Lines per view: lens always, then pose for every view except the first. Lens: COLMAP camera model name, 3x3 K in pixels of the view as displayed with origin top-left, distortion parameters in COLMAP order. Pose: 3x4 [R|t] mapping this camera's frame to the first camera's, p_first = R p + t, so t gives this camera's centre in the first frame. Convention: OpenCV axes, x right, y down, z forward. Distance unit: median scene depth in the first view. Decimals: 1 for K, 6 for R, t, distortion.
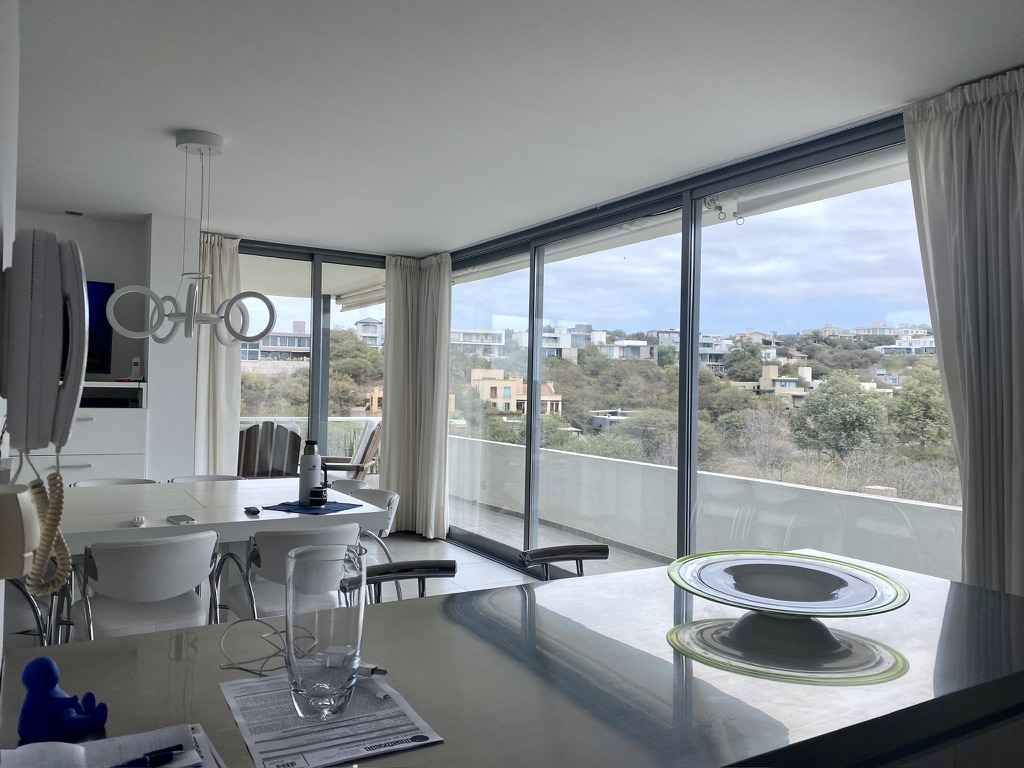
lens RADIAL K [[772.5, 0, 516.3], [0, 772.5, 381.8], [0, 0, 1]] dist [0.063189, -0.083307]
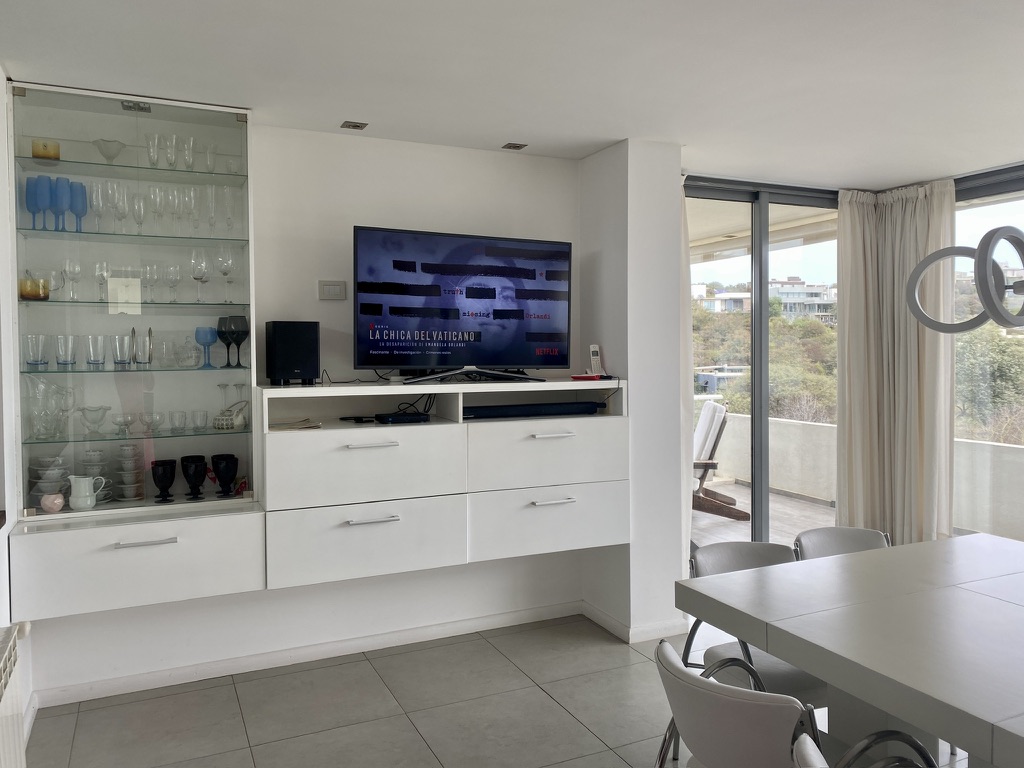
lens RADIAL K [[778.6, 0, 513.6], [0, 778.6, 370.1], [0, 0, 1]] dist [0.022003, 0.001599]
pose [[0.992583, -0.025468, -0.118874, -0.344157], [0.029930, 0.998907, 0.035908, -0.025571], [0.117829, -0.039200, 0.992260, 0.198508]]
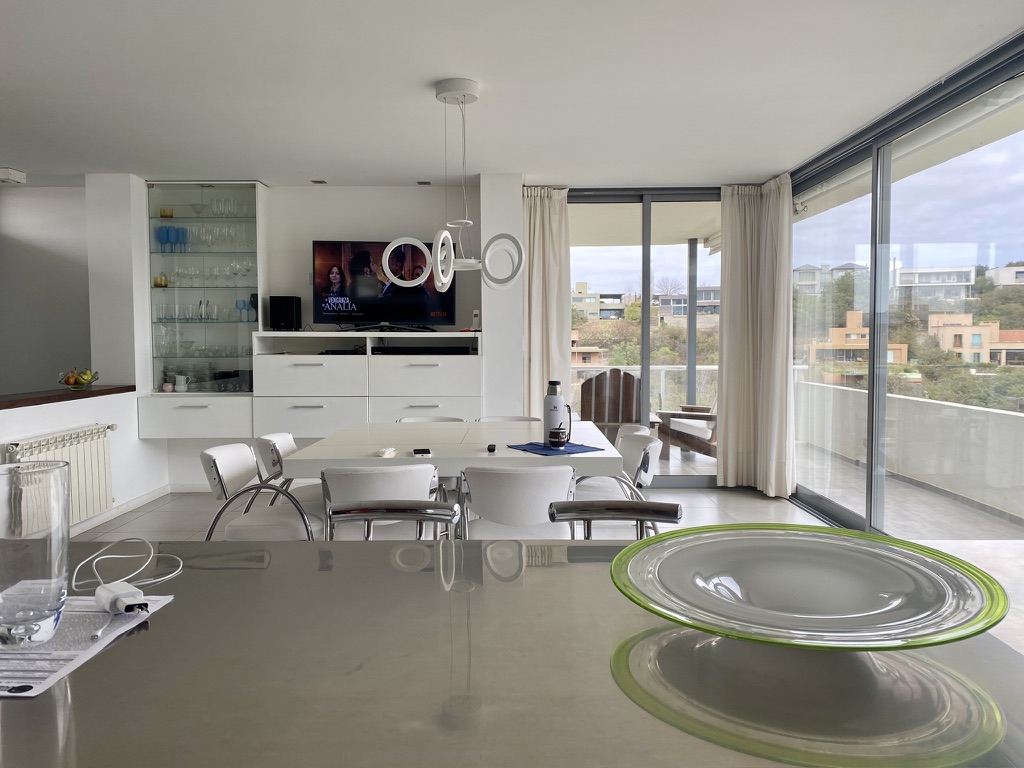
lens RADIAL K [[772.5, 0, 516.3], [0, 772.5, 381.8], [0, 0, 1]] dist [0.063189, -0.083307]
pose [[0.853753, 0.002520, -0.520672, 0.092212], [0.028518, 0.998261, 0.051592, 0.011631], [0.519896, -0.058896, 0.852197, 0.069189]]
